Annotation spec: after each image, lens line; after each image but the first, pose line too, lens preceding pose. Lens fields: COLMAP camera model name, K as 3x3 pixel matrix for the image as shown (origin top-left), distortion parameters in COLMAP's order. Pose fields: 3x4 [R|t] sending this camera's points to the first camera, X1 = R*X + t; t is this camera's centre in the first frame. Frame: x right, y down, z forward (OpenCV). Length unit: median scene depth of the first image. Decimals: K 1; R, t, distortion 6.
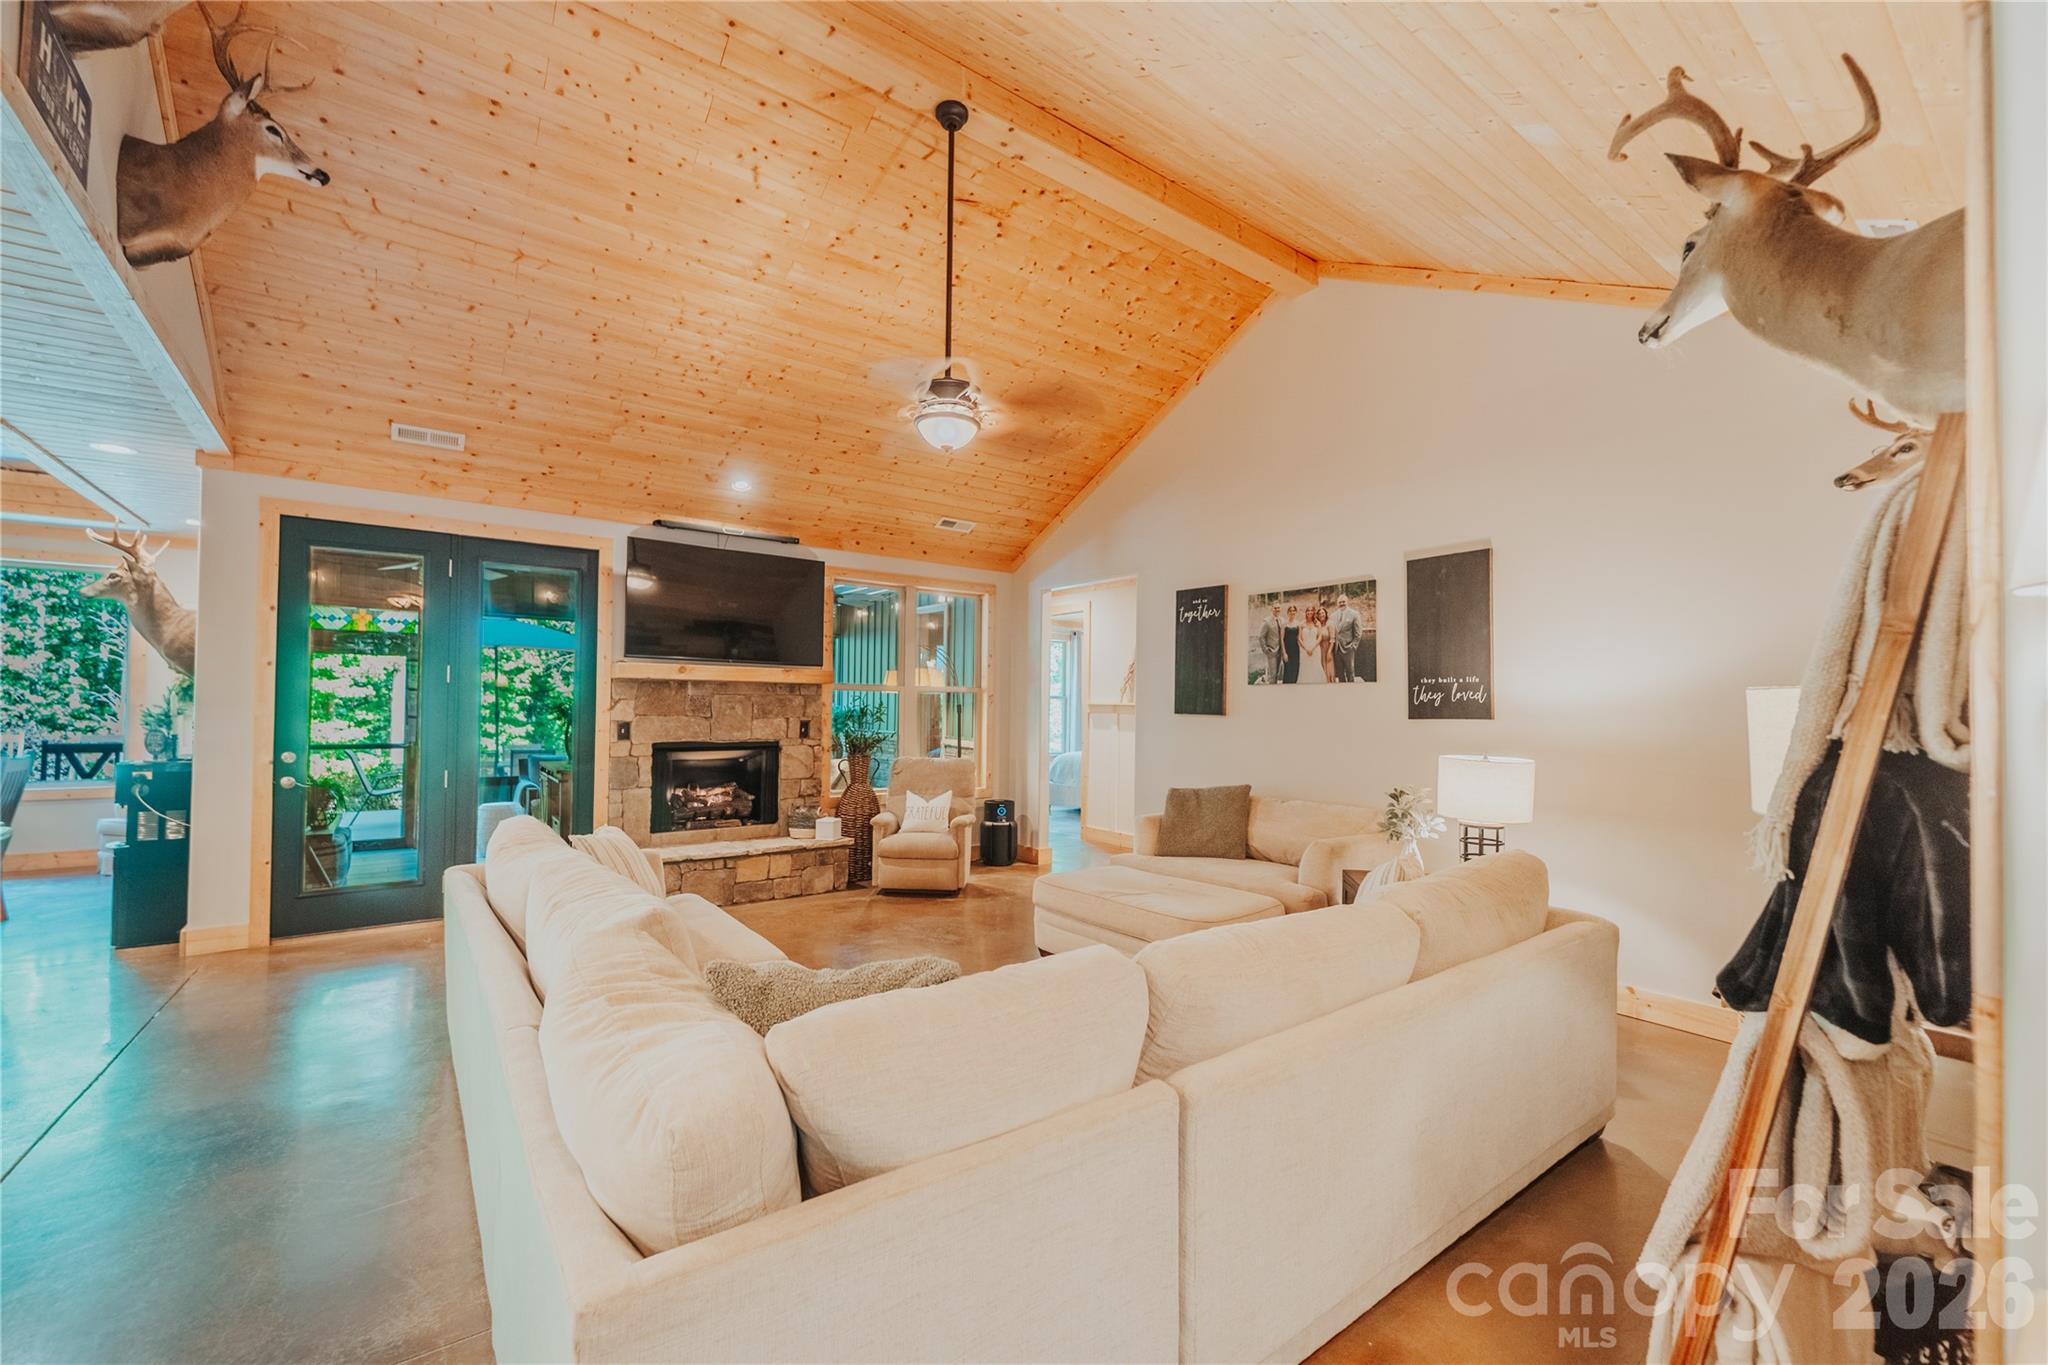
lens RADIAL K [[825.4, 0, 1015.7], [0, 825.4, 692.2], [0, 0, 1]] dist [0.001284, -0.000444]
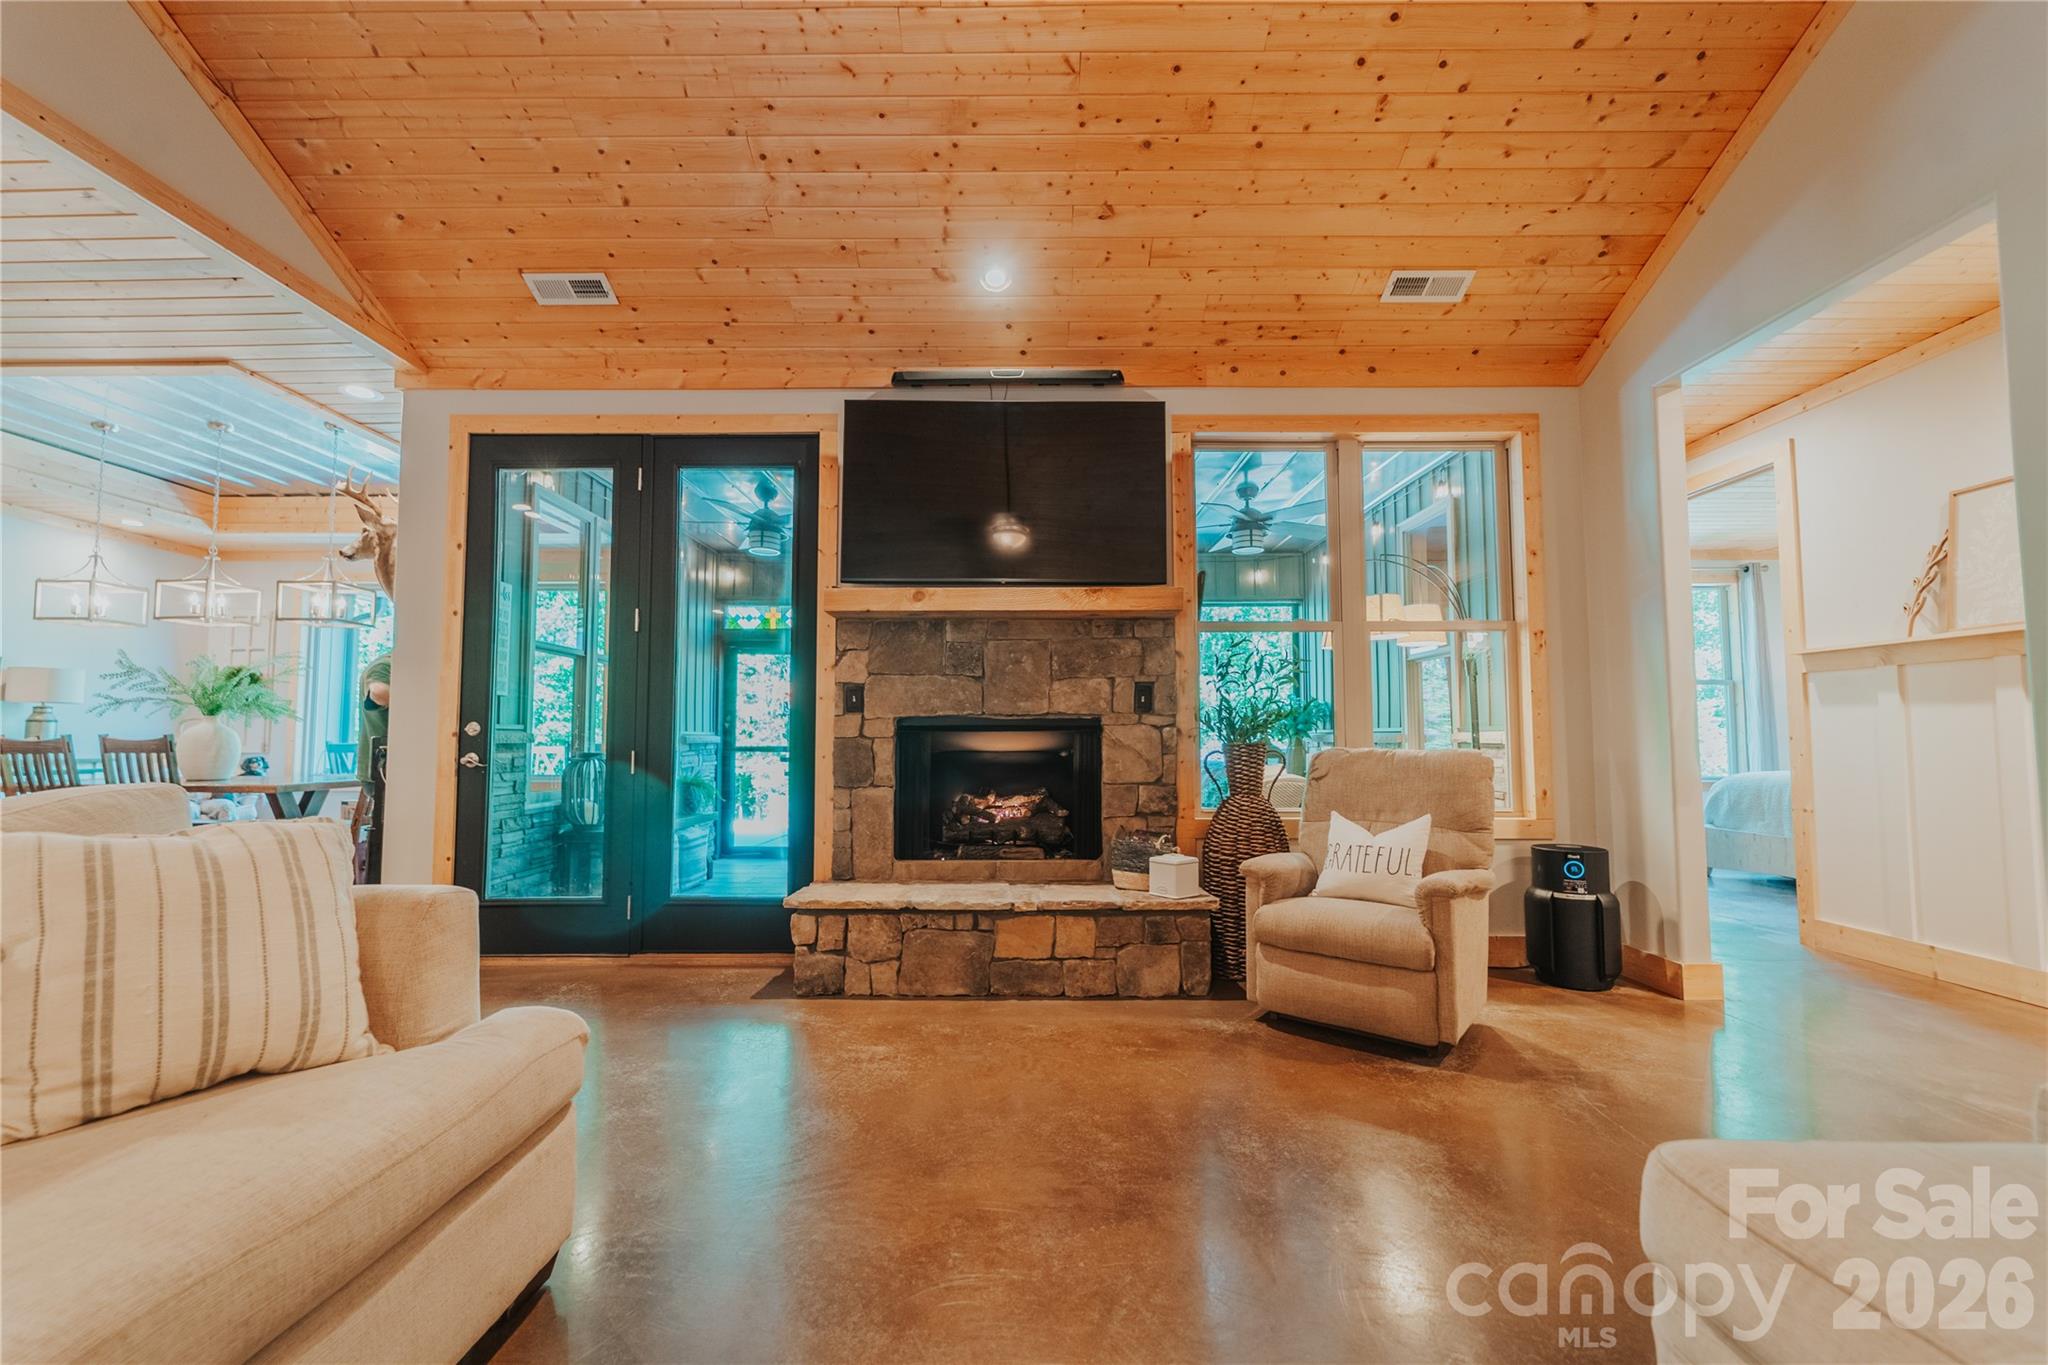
lens RADIAL K [[825.4, 0, 1015.7], [0, 825.4, 692.2], [0, 0, 1]] dist [0.001284, -0.000444]
pose [[0.795832, -0.050318, -0.603423, 0.020659], [0.021633, 0.998268, -0.054713, 0.072000], [0.605130, 0.030488, 0.795542, 0.496979]]
